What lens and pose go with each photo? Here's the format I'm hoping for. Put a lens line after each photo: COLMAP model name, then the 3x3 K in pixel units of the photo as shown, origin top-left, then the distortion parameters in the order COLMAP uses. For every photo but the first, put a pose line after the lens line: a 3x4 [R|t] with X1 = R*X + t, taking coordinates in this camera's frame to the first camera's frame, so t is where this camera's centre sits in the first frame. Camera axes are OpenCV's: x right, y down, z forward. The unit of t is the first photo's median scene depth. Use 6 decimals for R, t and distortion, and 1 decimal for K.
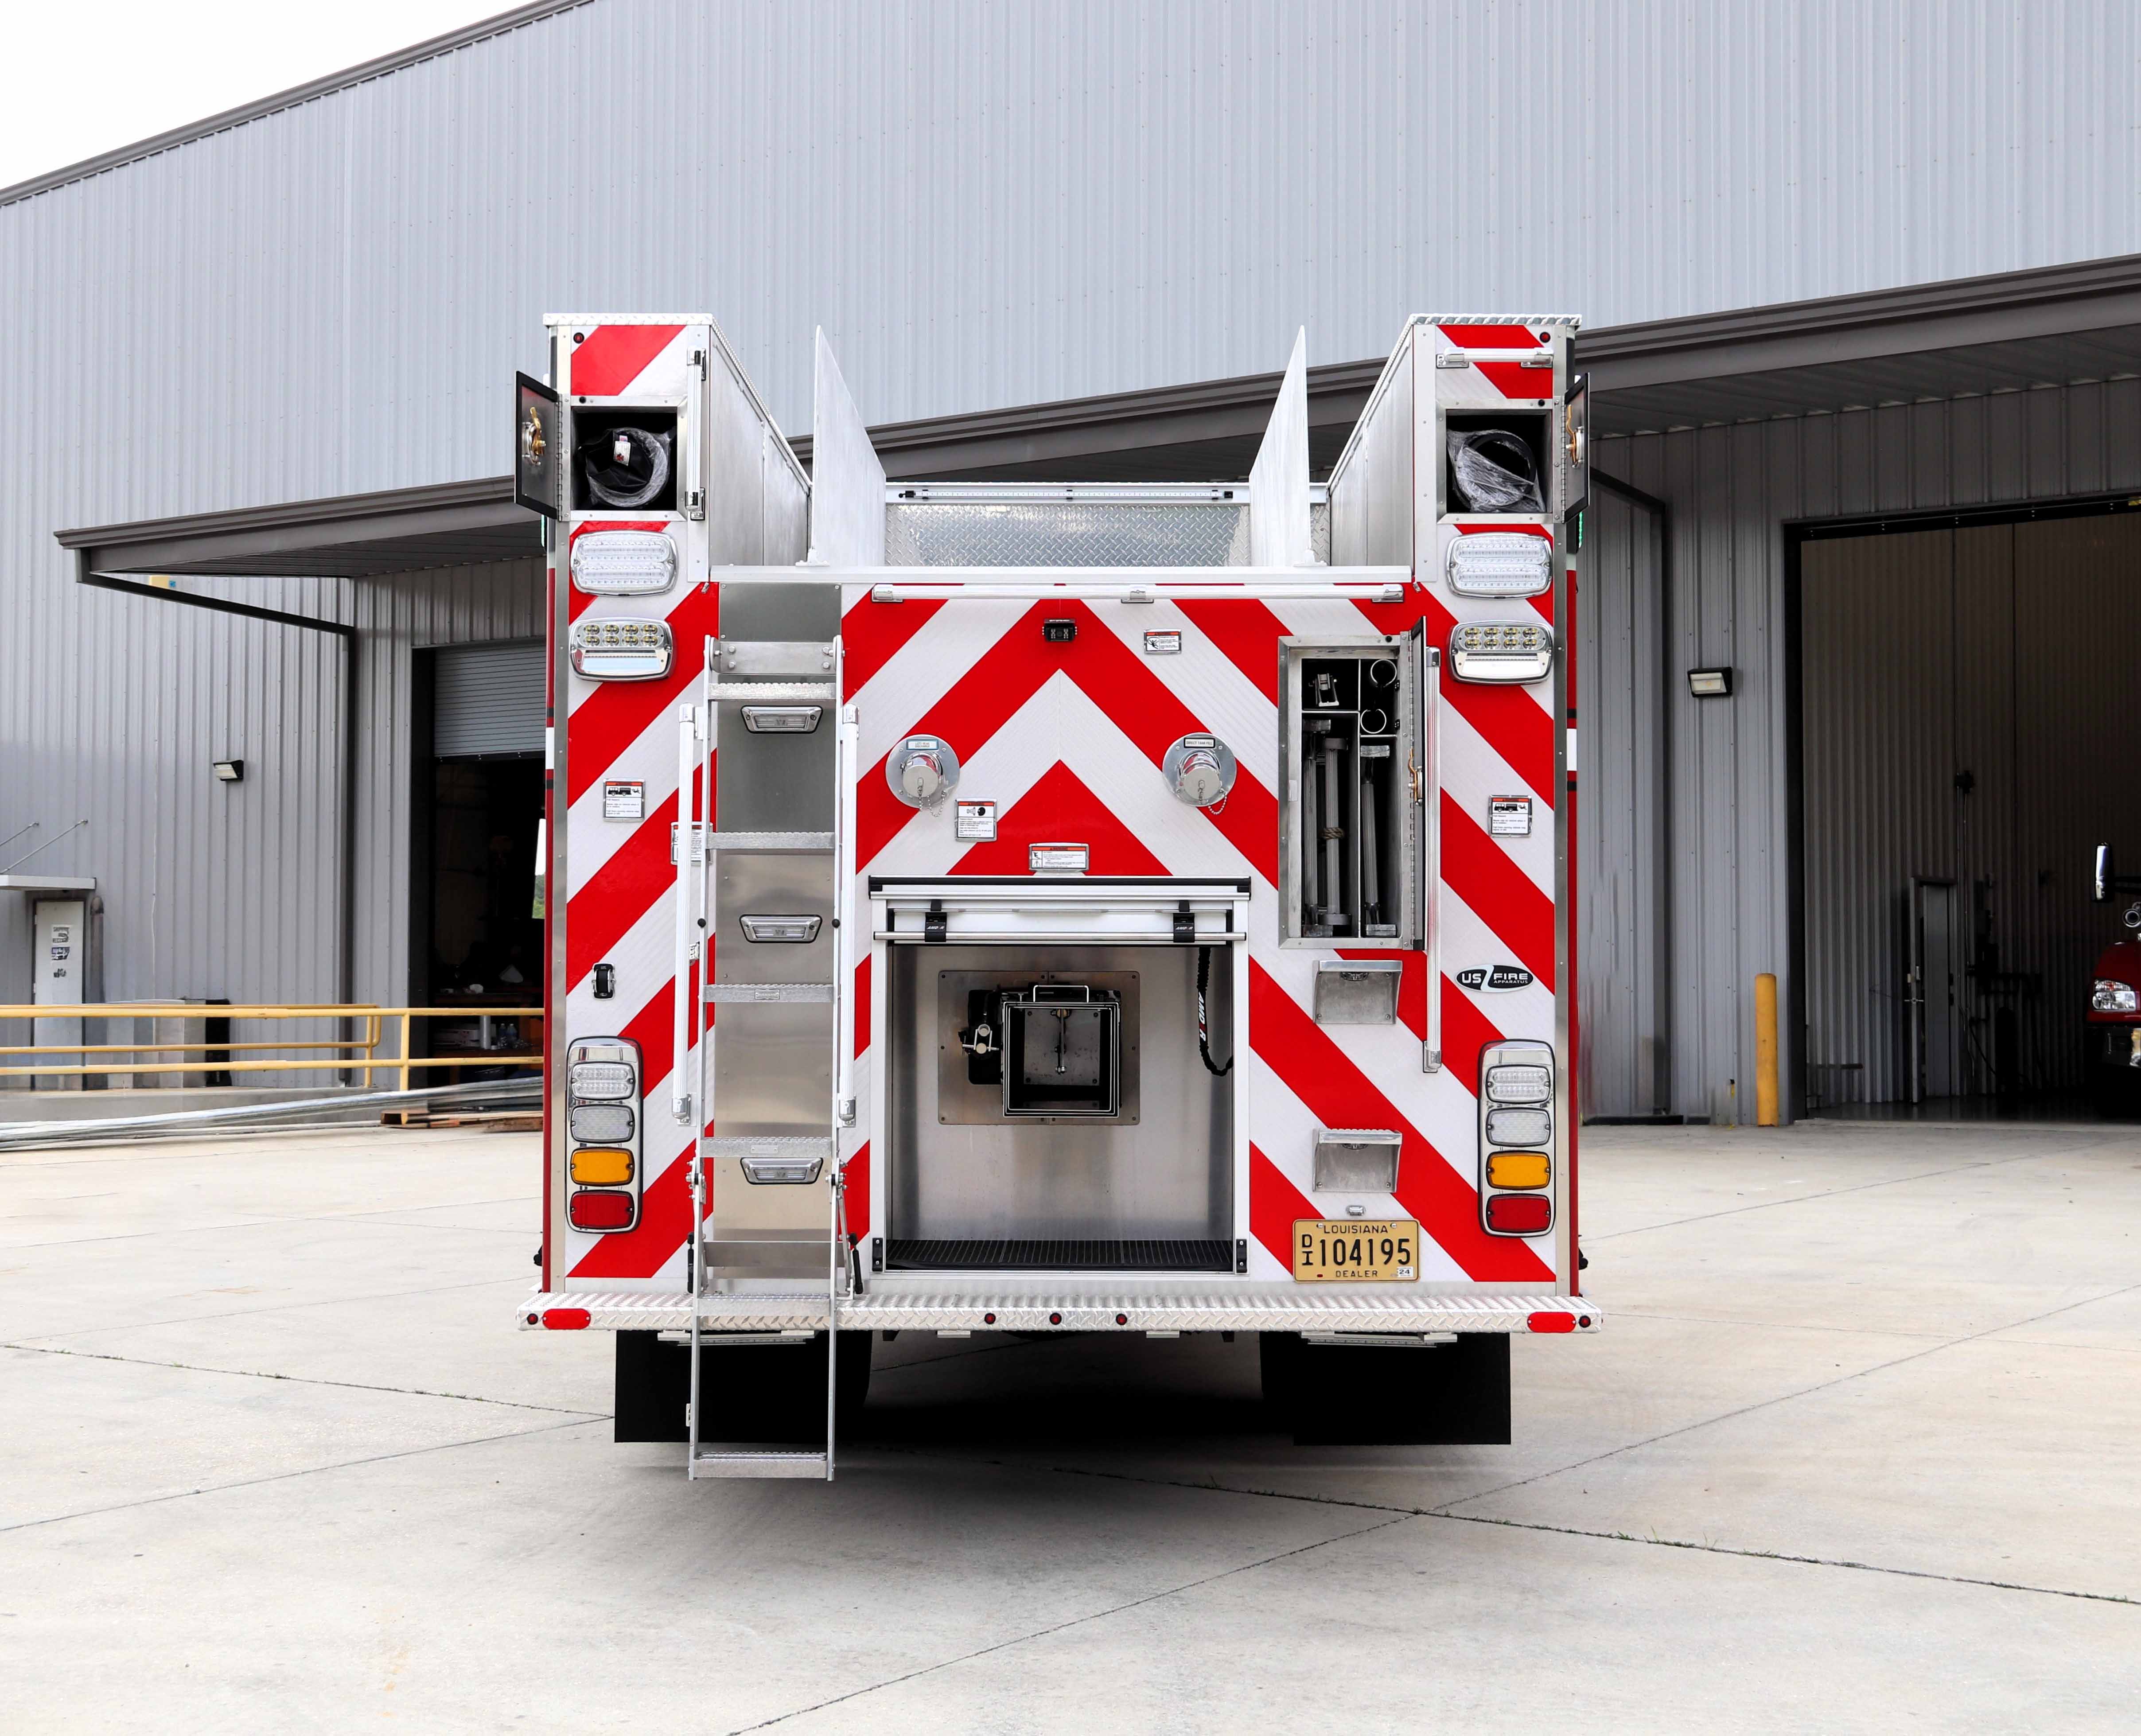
lens RADIAL K [[3111.9, 0, 1063.0], [0, 3111.9, 868.5], [0, 0, 1]] dist [0.011387, 0.000000]
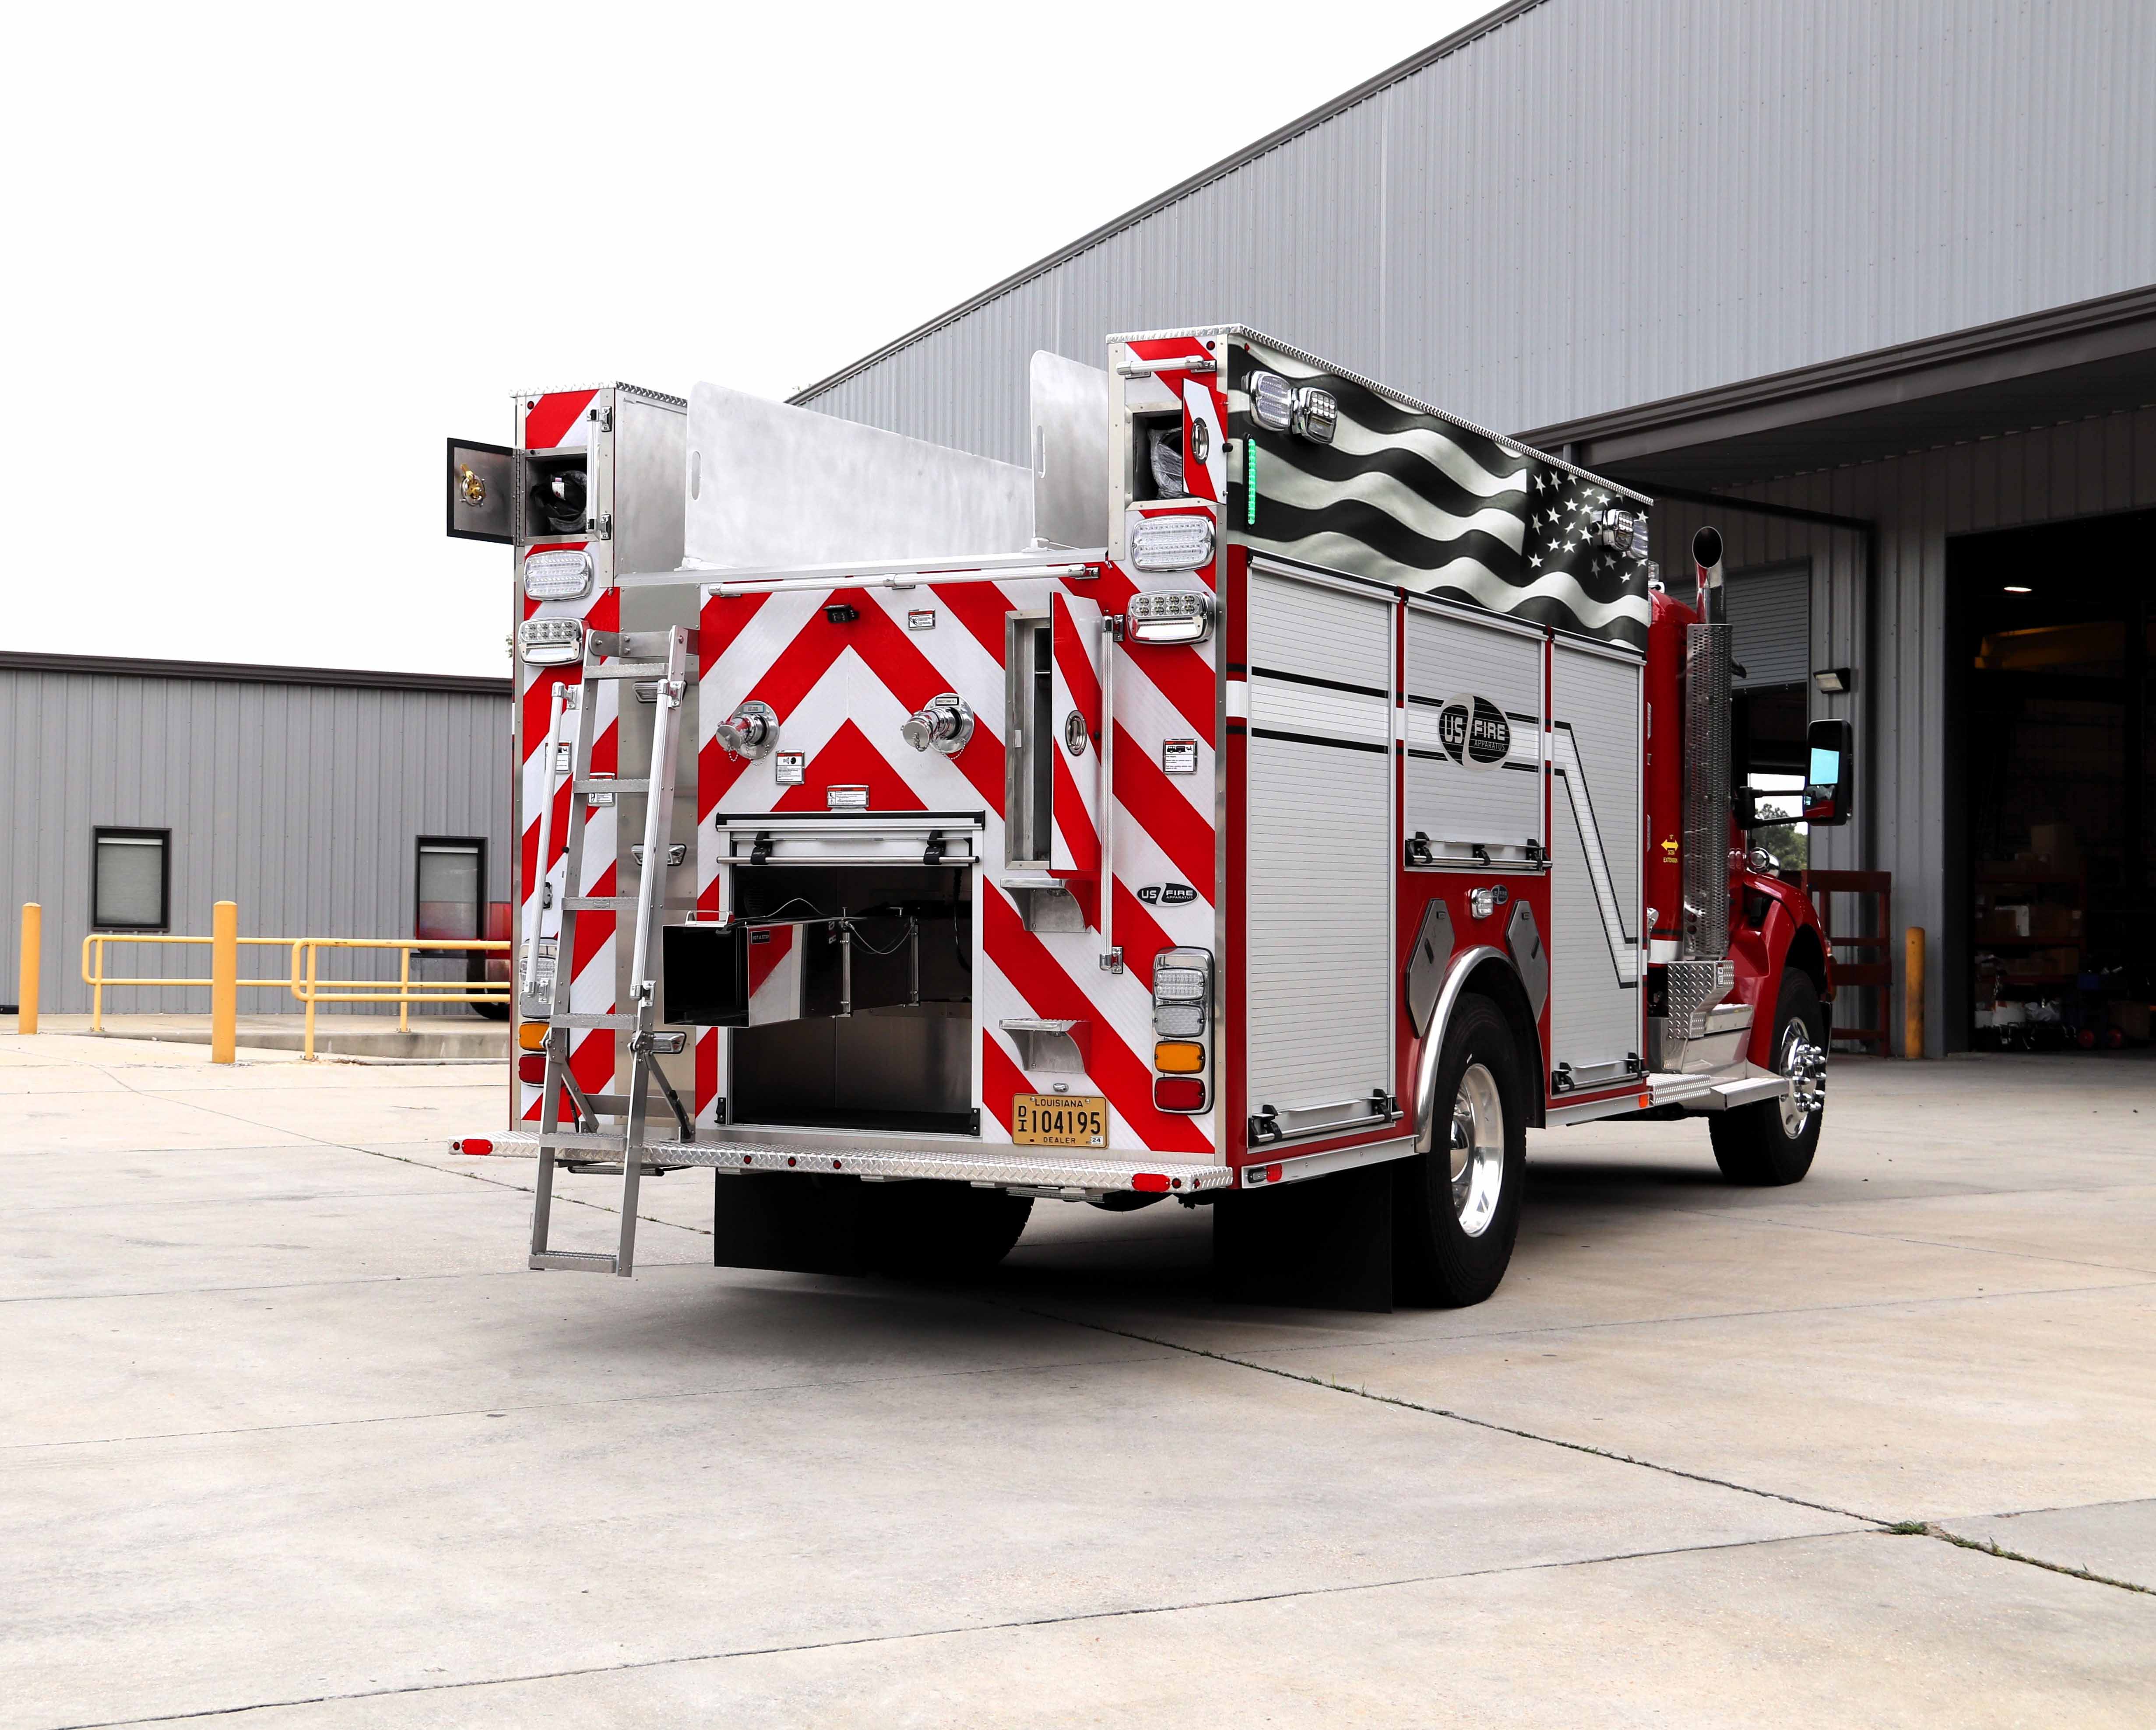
lens RADIAL K [[3133.3, 0, 992.5], [0, 3133.3, 859.5], [0, 0, 1]] dist [0.011387, 0.000000]
pose [[0.887254, -0.003536, -0.461267, 0.627579], [0.008775, 0.999919, 0.009213, 0.010624], [0.461197, -0.012222, 0.887213, -0.083082]]
